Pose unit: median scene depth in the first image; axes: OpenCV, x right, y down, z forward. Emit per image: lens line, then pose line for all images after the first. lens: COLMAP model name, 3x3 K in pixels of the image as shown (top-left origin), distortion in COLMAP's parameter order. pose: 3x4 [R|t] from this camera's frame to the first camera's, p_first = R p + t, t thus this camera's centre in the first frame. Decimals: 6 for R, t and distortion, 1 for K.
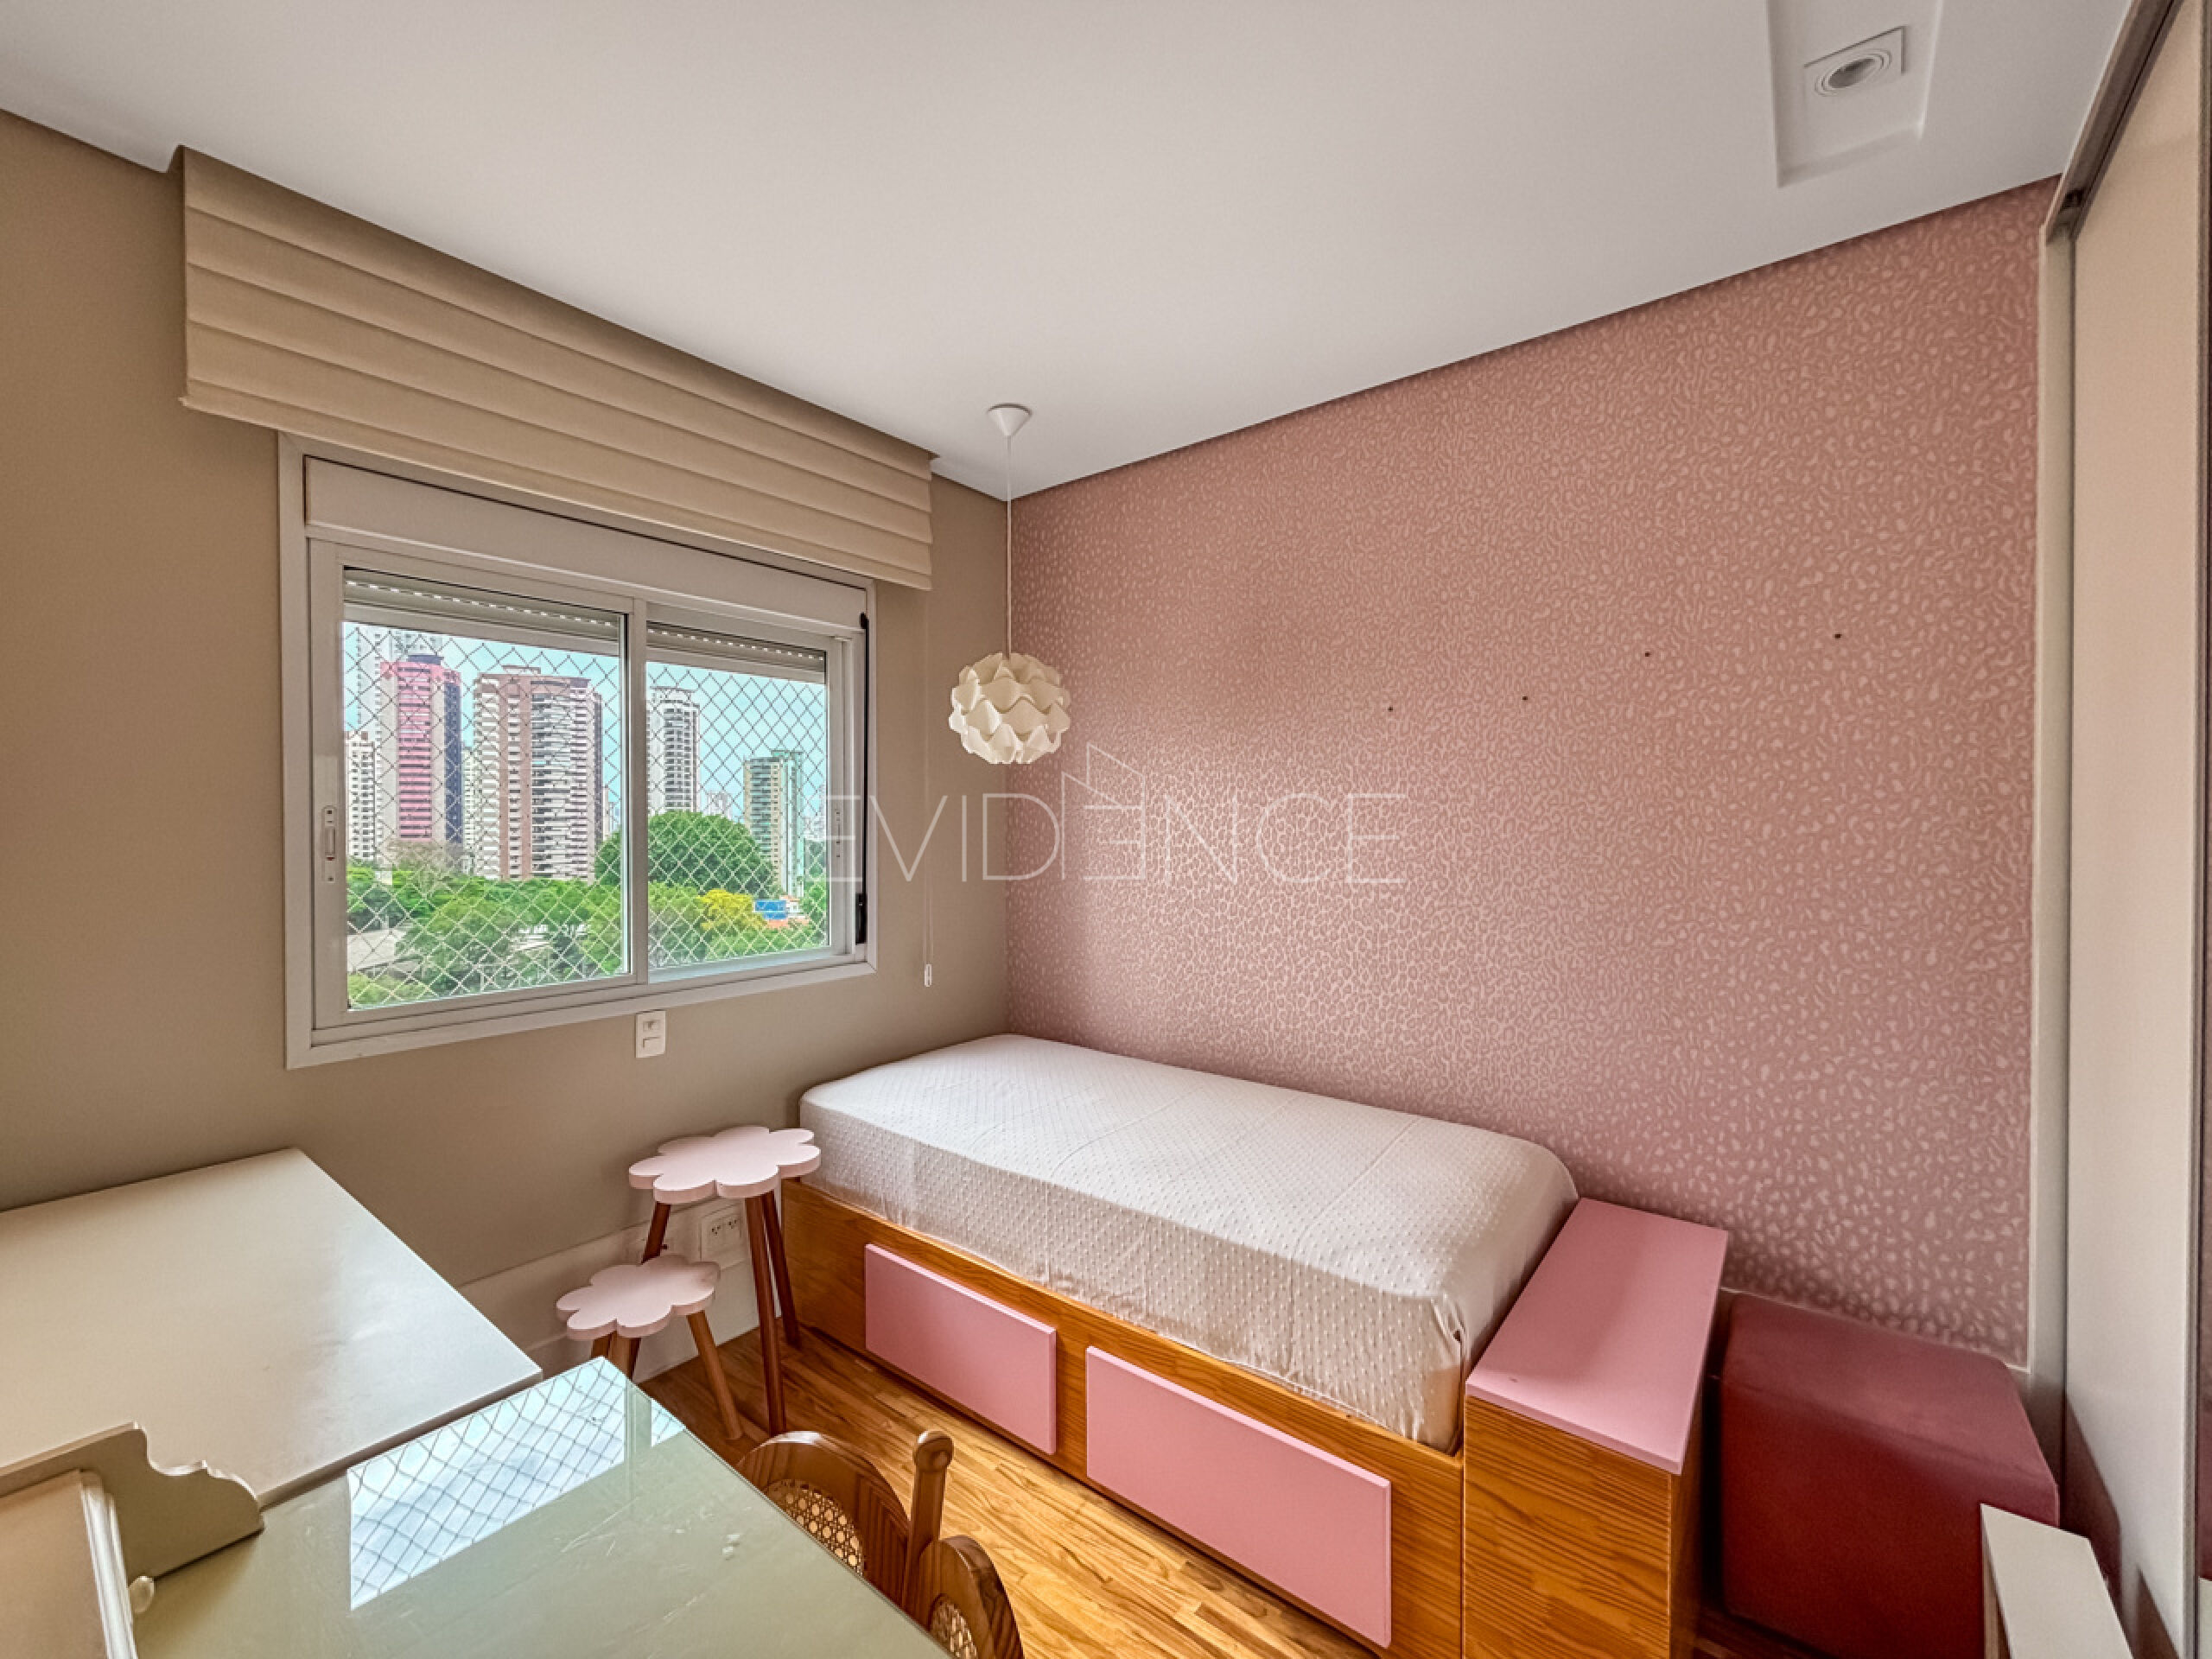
lens RADIAL K [[904.8, 0, 1095.9], [0, 904.8, 832.6], [0, 0, 1]] dist [0.001853, 0.000160]
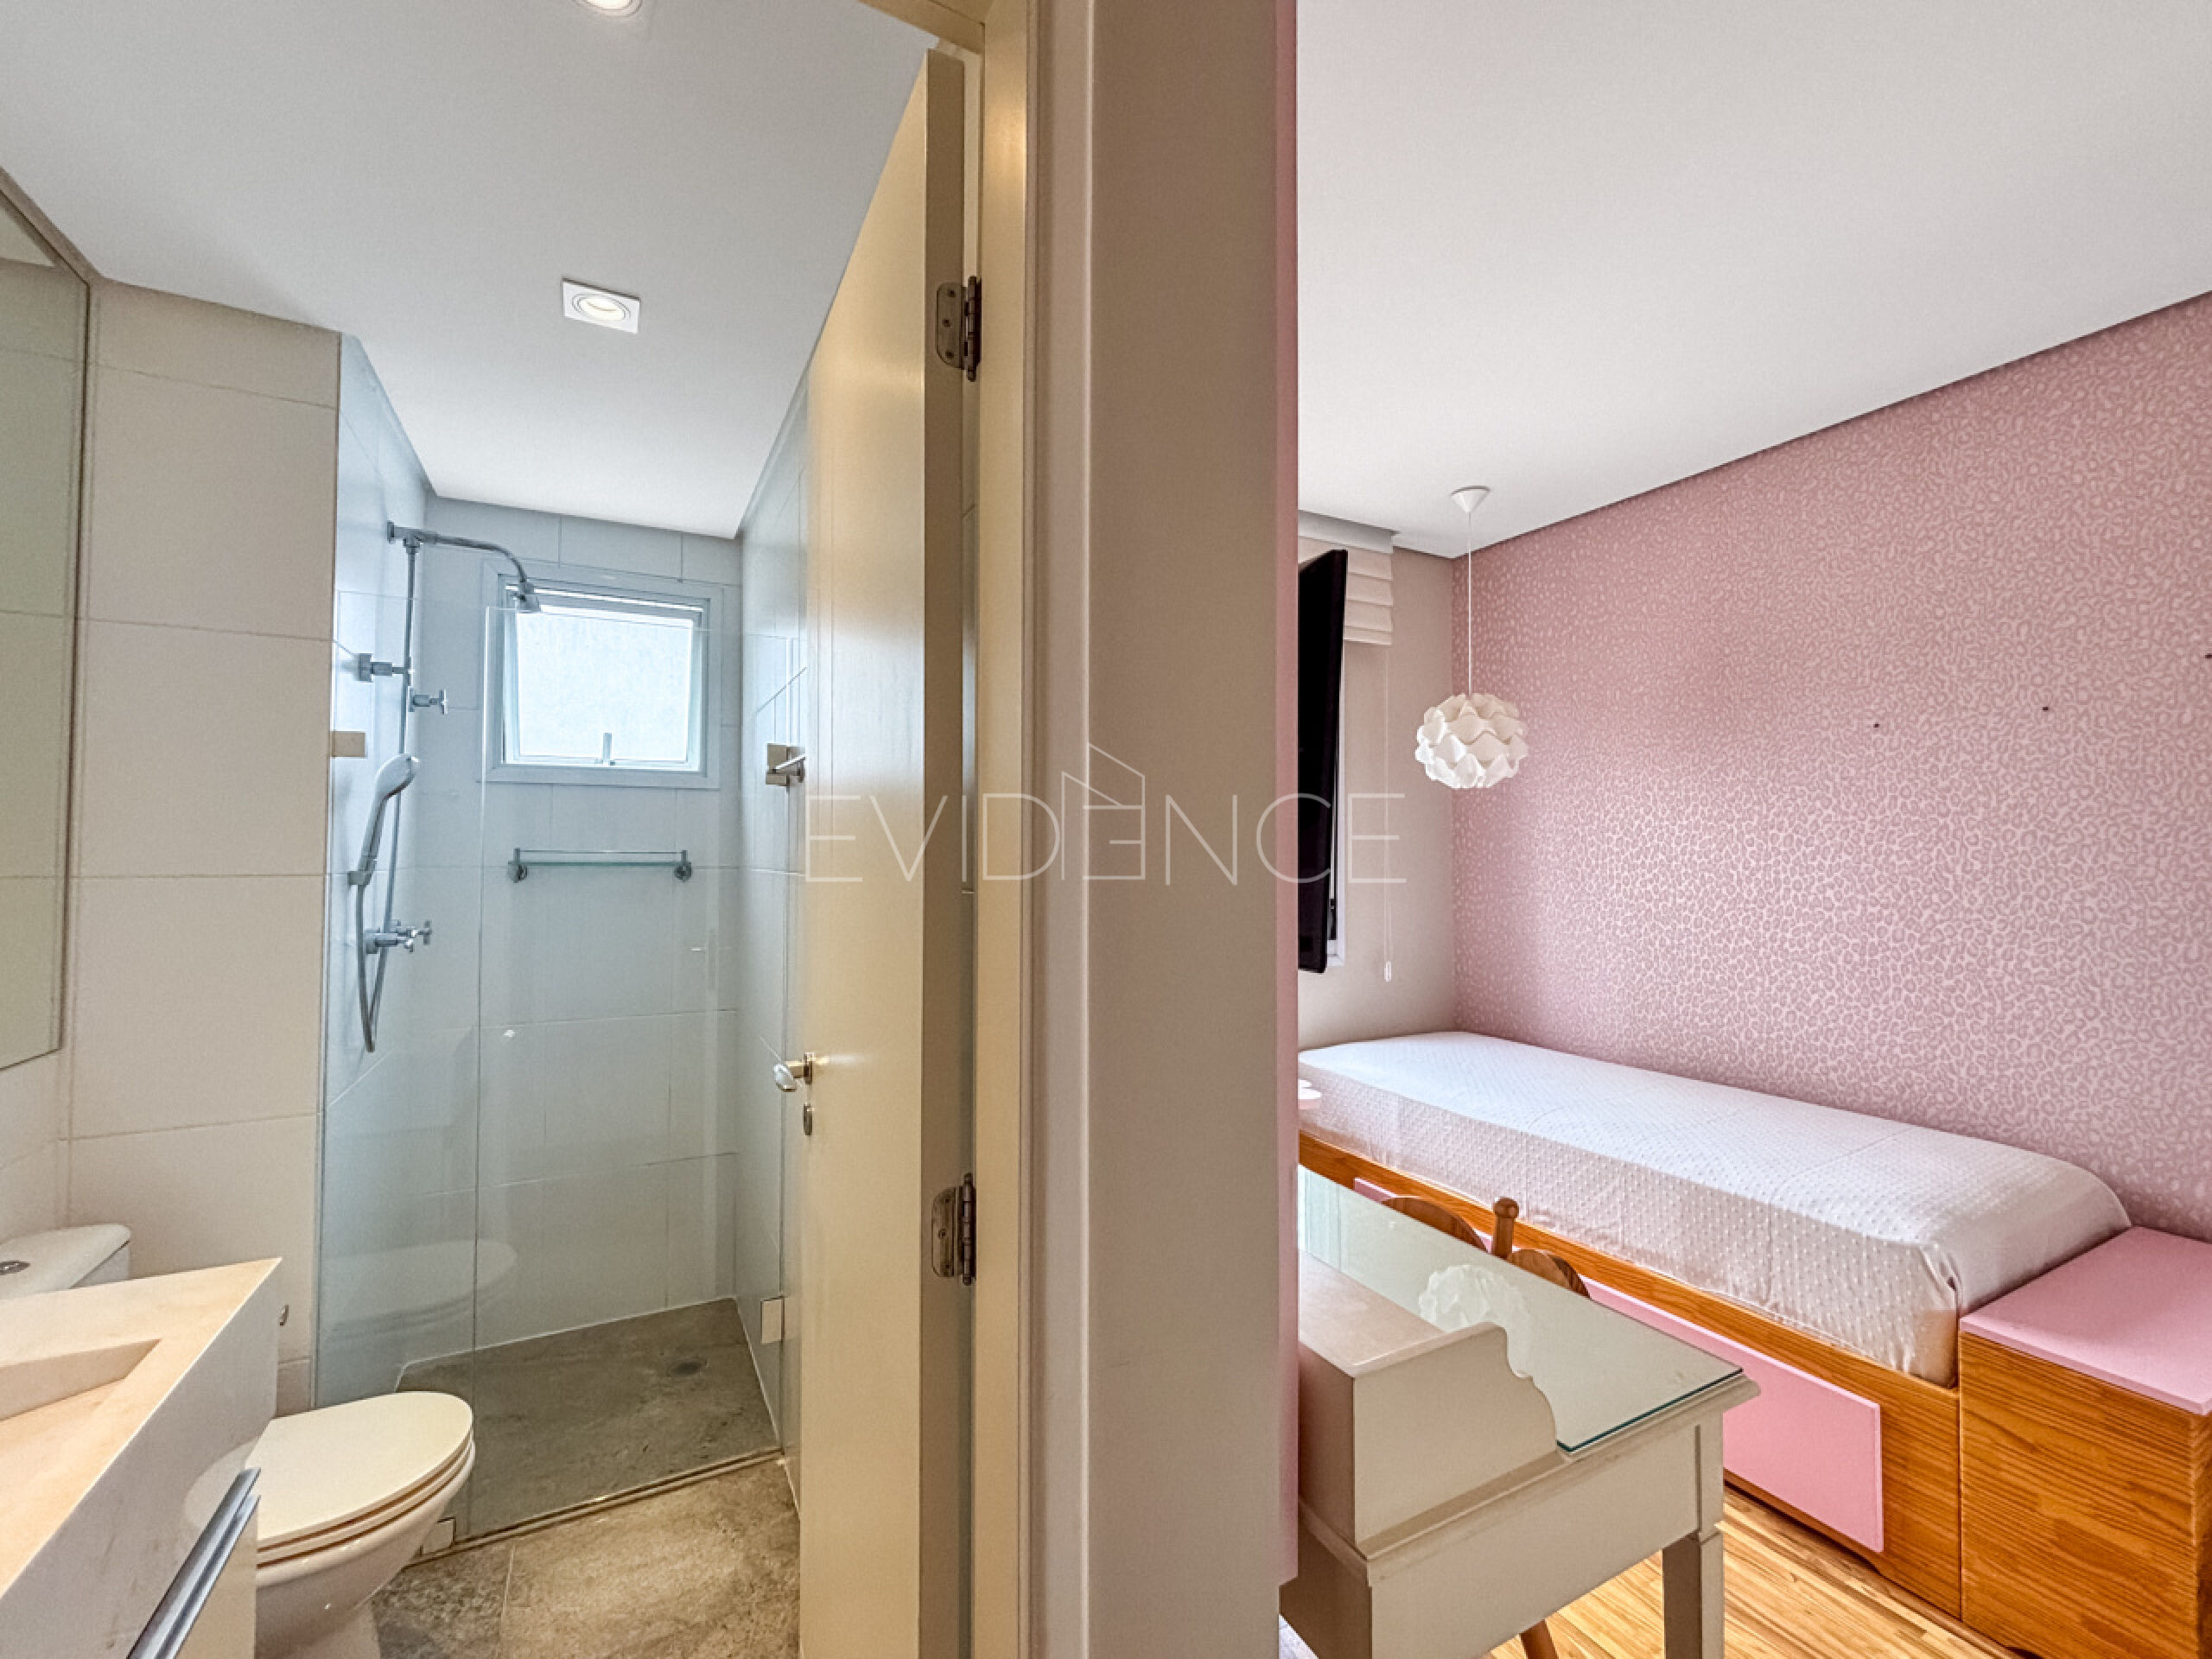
lens RADIAL K [[904.8, 0, 1117.9], [0, 904.8, 824.9], [0, 0, 1]] dist [0.001853, 0.000160]
pose [[0.919107, -0.005166, -0.393973, -0.063444], [-0.013931, 0.998863, -0.045597, 0.036260], [0.393761, 0.047397, 0.917990, -0.289160]]
